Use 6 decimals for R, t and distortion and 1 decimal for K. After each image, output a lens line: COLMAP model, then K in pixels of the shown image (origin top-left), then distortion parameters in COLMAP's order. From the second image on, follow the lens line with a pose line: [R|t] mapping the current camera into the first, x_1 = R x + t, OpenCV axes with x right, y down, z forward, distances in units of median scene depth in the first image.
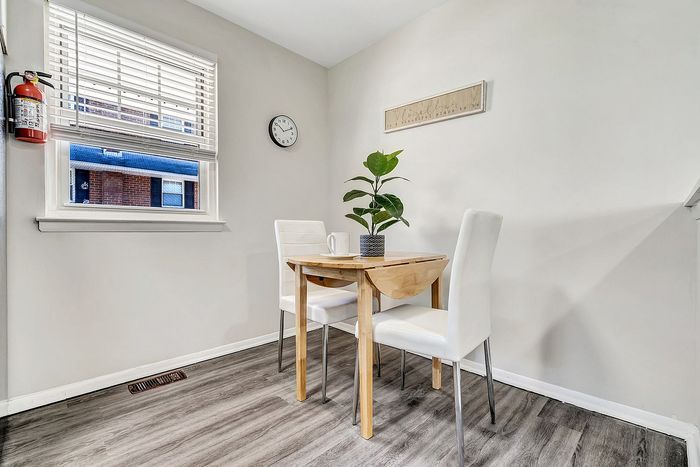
lens RADIAL K [[316.4, 0, 344.4], [0, 316.4, 231.4], [0, 0, 1]] dist [-0.000800, 0.000359]
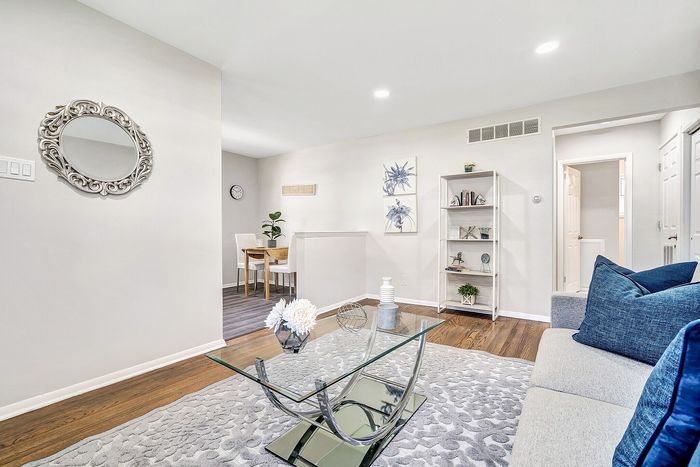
lens RADIAL K [[316.4, 0, 352.6], [0, 316.4, 236.3], [0, 0, 1]] dist [-0.000800, 0.000359]
pose [[0.981807, -0.004818, 0.189819, 0.272223], [0.003254, 0.999958, 0.008552, -0.044893], [-0.189852, -0.007779, 0.981782, -2.062918]]
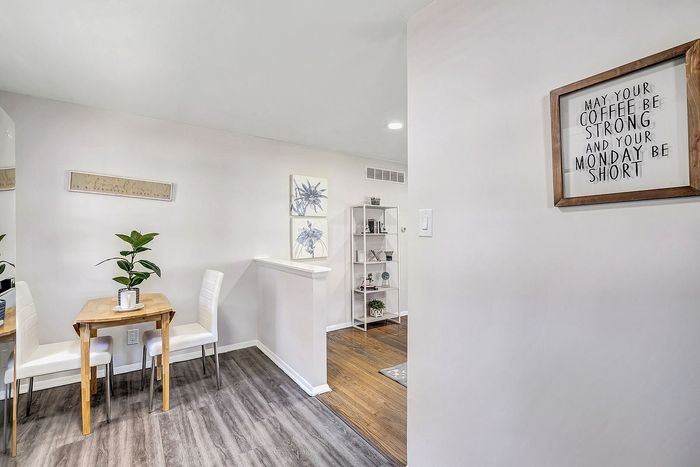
lens RADIAL K [[316.4, 0, 344.6], [0, 316.4, 236.0], [0, 0, 1]] dist [-0.000800, 0.000359]
pose [[0.183857, -0.001904, 0.982951, -1.167324], [0.010464, 0.999945, -0.000020, -0.219563], [-0.982897, 0.010289, 0.183867, -0.207021]]
